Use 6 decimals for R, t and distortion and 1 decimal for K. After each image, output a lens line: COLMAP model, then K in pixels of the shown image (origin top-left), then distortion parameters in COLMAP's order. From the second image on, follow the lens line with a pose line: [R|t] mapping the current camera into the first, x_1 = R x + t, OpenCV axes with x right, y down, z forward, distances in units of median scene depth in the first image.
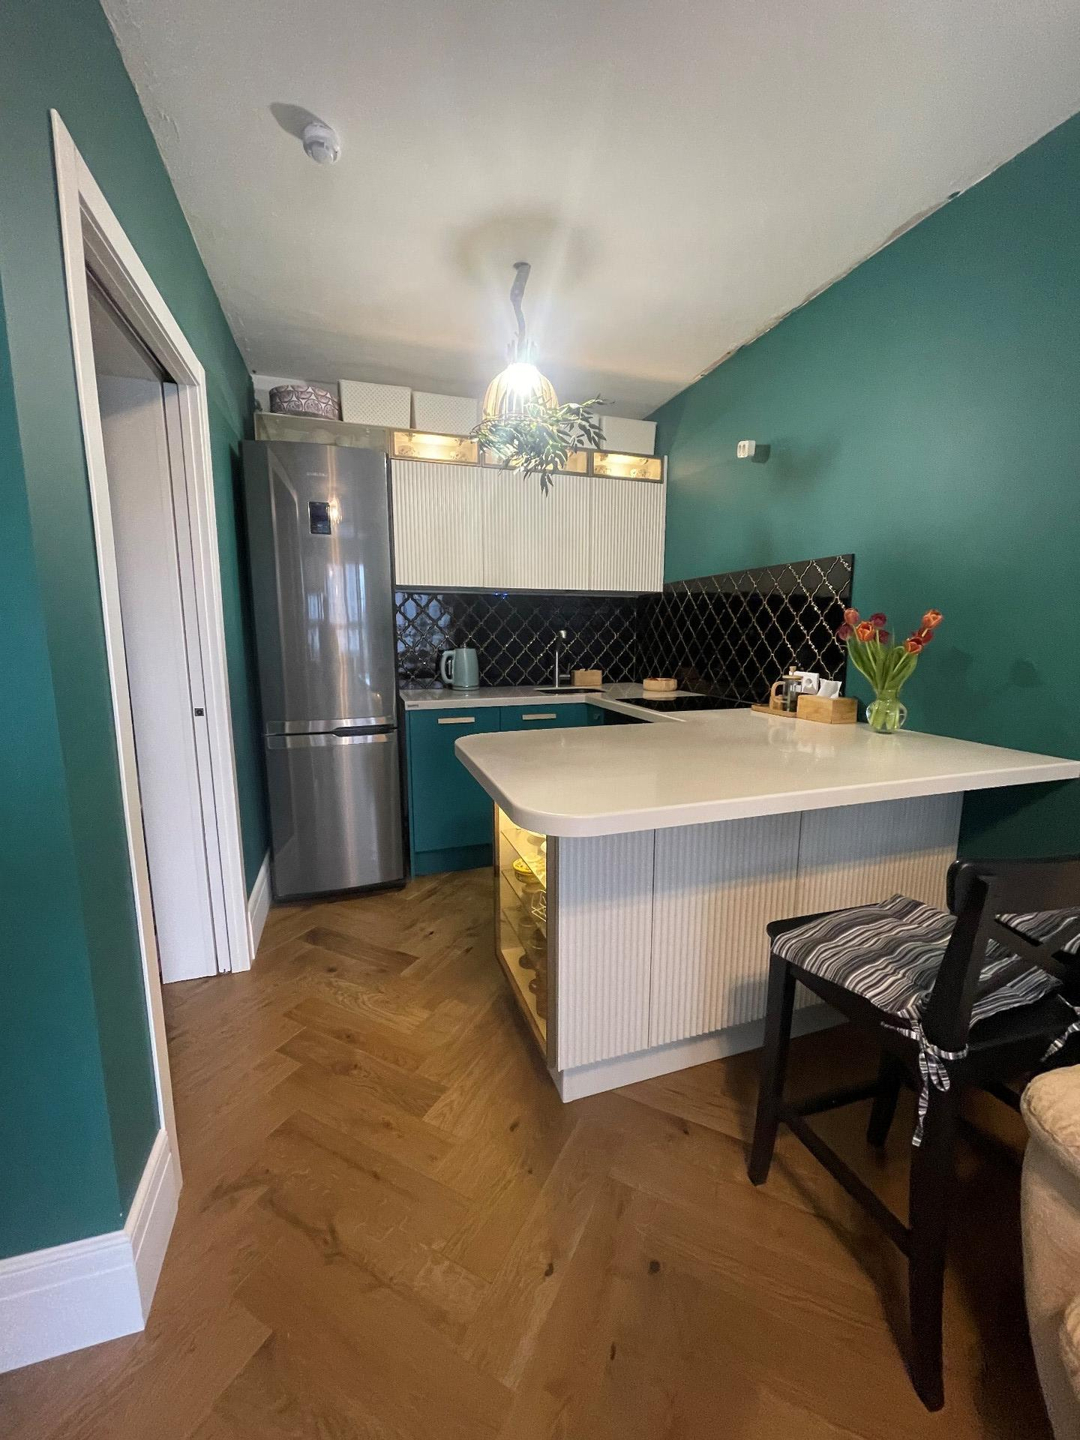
lens RADIAL K [[579.0, 0, 540.1], [0, 579.0, 720.6], [0, 0, 1]] dist [-0.003573, -0.000340]
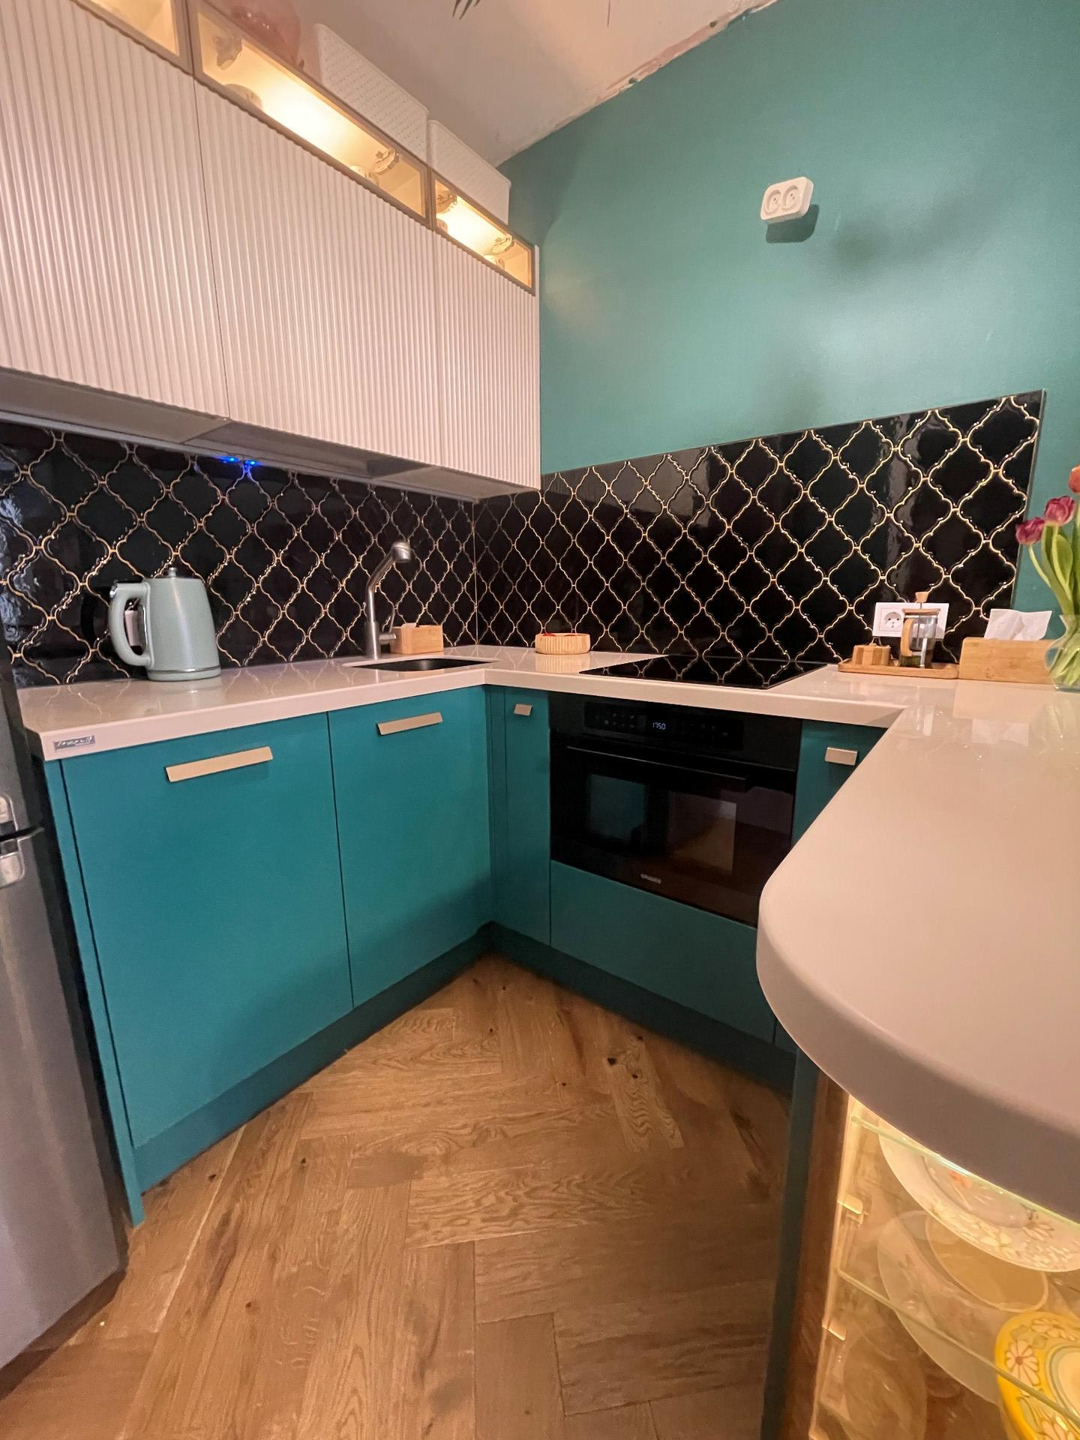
lens RADIAL K [[579.0, 0, 542.0], [0, 579.0, 720.7], [0, 0, 1]] dist [-0.003573, -0.000340]
pose [[0.825938, -0.122014, 0.550399, -0.152351], [0.092637, 0.992401, 0.080986, -0.032661], [-0.556098, -0.015903, 0.830965, 0.506622]]
